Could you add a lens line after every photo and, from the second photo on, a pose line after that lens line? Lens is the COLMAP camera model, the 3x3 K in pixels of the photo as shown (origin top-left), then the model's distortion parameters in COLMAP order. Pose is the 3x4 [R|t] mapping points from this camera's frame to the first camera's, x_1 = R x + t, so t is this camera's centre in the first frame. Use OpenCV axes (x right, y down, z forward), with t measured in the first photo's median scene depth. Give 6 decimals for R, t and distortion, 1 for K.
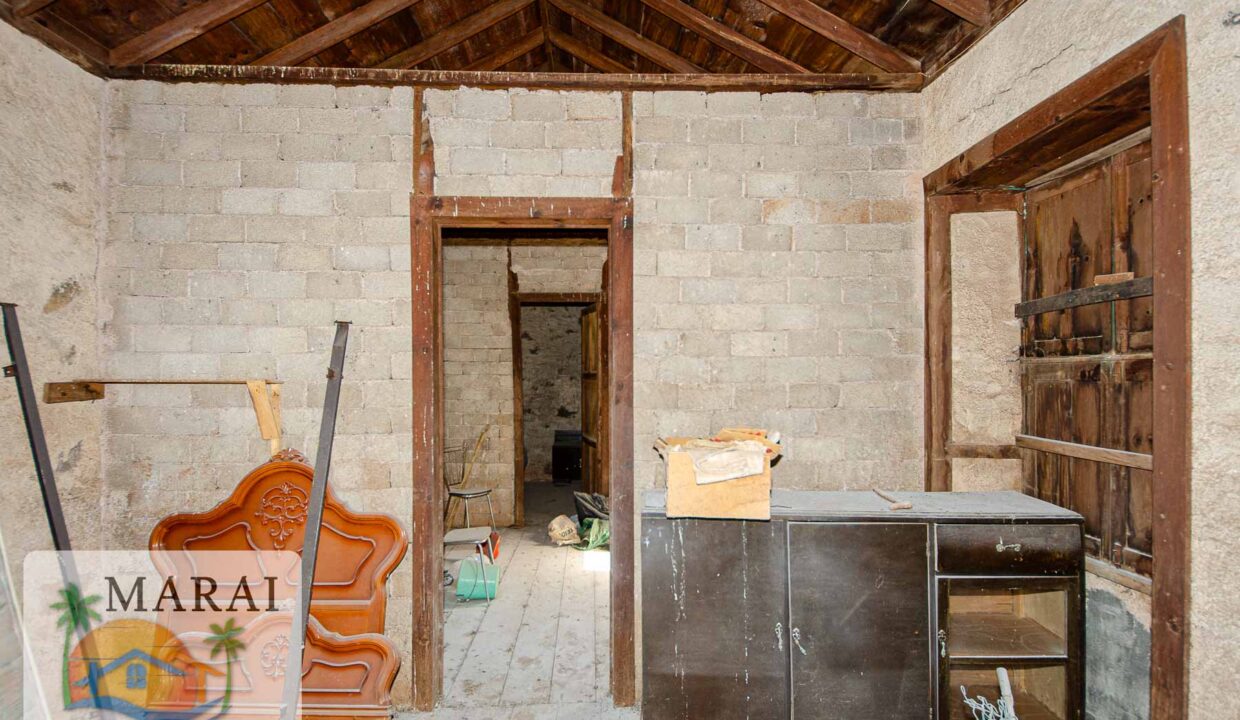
lens RADIAL K [[612.0, 0, 608.5], [0, 612.0, 366.7], [0, 0, 1]] dist [0.036041, -0.034365]
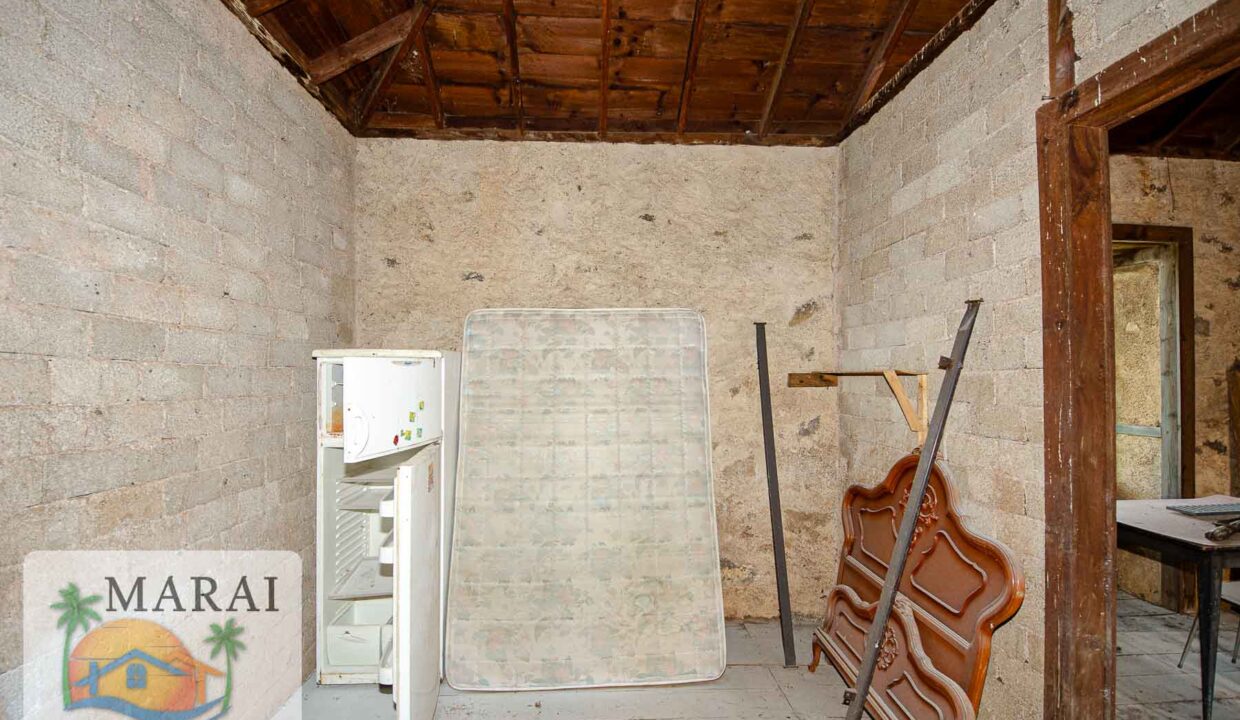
lens RADIAL K [[501.4, 0, 606.7], [0, 501.4, 370.2], [0, 0, 1]] dist [0.024233, -0.017894]
pose [[-0.018417, -0.013327, -0.999742, 0.144038], [0.002498, 0.999907, -0.013375, 0.015961], [0.999827, -0.002744, -0.018382, 0.277376]]
